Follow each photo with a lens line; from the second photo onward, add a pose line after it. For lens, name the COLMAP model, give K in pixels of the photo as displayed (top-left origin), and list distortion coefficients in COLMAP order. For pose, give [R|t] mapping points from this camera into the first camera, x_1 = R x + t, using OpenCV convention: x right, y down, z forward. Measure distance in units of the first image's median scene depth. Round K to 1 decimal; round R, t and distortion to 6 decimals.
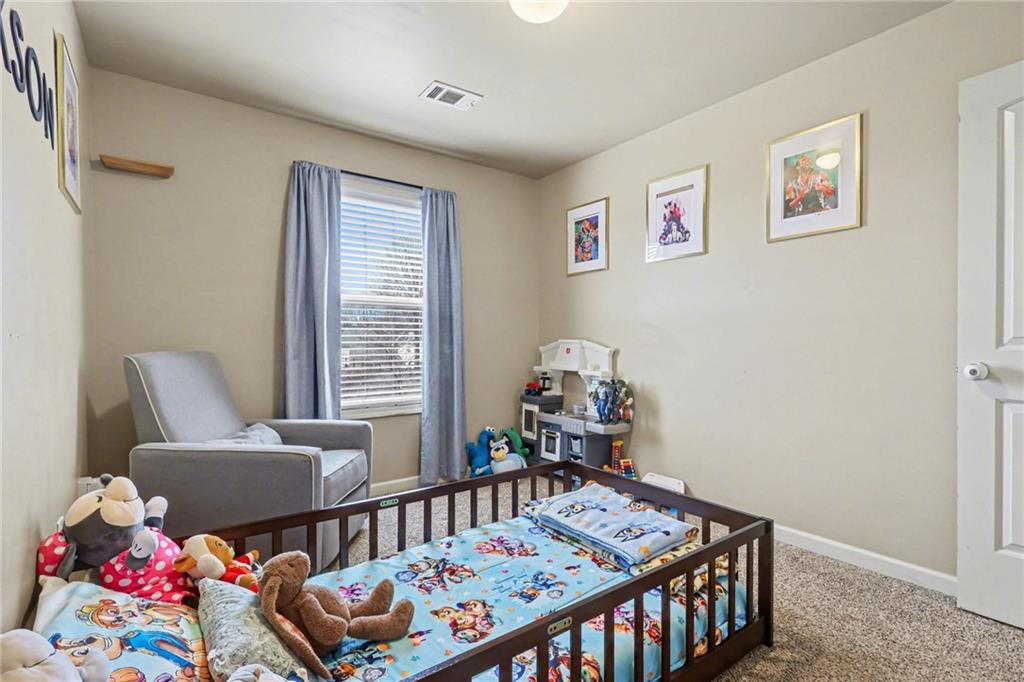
lens RADIAL K [[475.1, 0, 512.9], [0, 475.1, 337.7], [0, 0, 1]] dist [0.002704, -0.014107]
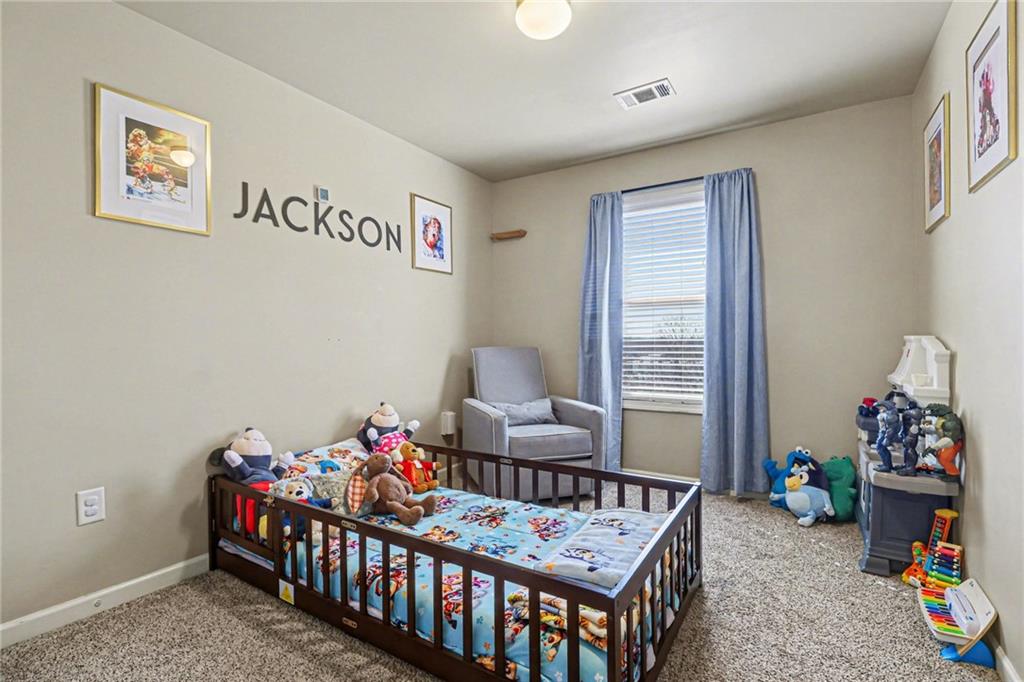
lens RADIAL K [[475.1, 0, 512.9], [0, 475.1, 337.7], [0, 0, 1]] dist [0.002704, -0.014107]
pose [[0.368079, -0.004985, -0.929781, 0.622457], [0.014104, 0.999901, 0.000223, -0.001251], [0.929687, -0.013196, 0.368113, 0.330460]]
